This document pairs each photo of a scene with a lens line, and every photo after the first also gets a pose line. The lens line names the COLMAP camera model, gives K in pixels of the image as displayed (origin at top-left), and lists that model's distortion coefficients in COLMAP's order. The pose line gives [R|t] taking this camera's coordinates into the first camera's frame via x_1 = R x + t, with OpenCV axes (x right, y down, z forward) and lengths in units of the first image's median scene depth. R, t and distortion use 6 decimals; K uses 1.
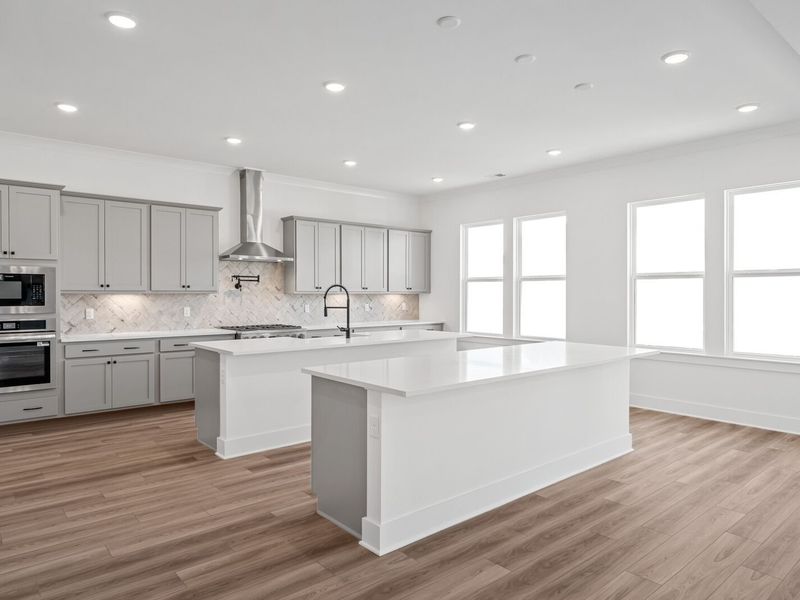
lens RADIAL K [[527.7, 0, 400.4], [0, 527.7, 302.2], [0, 0, 1]] dist [-0.041248, -0.000662]
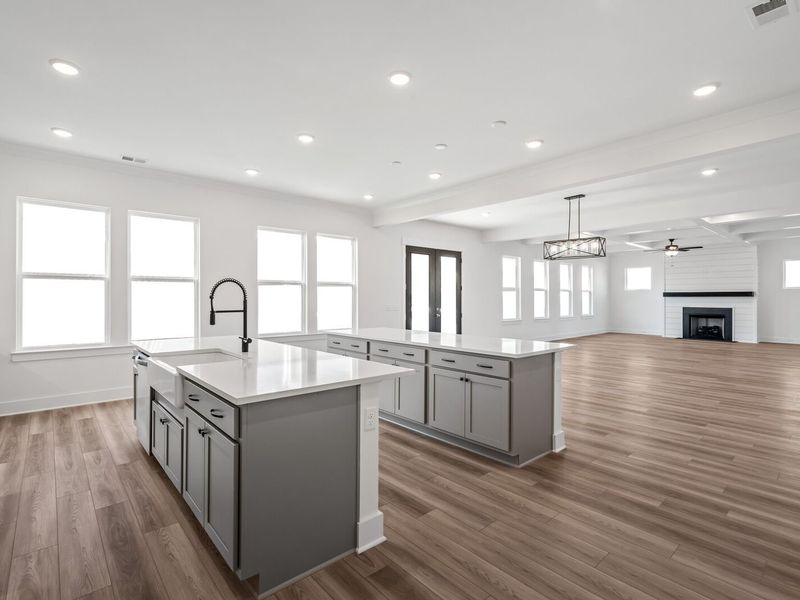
lens RADIAL K [[400.0, 0, 398.5], [0, 400.0, 298.9], [0, 0, 1]] dist [-0.012950, 0.000000]
pose [[-0.015370, -0.000984, 0.999881, -0.906687], [0.005377, 0.999985, 0.001067, -0.009575], [-0.999867, 0.005392, -0.015364, 1.056851]]
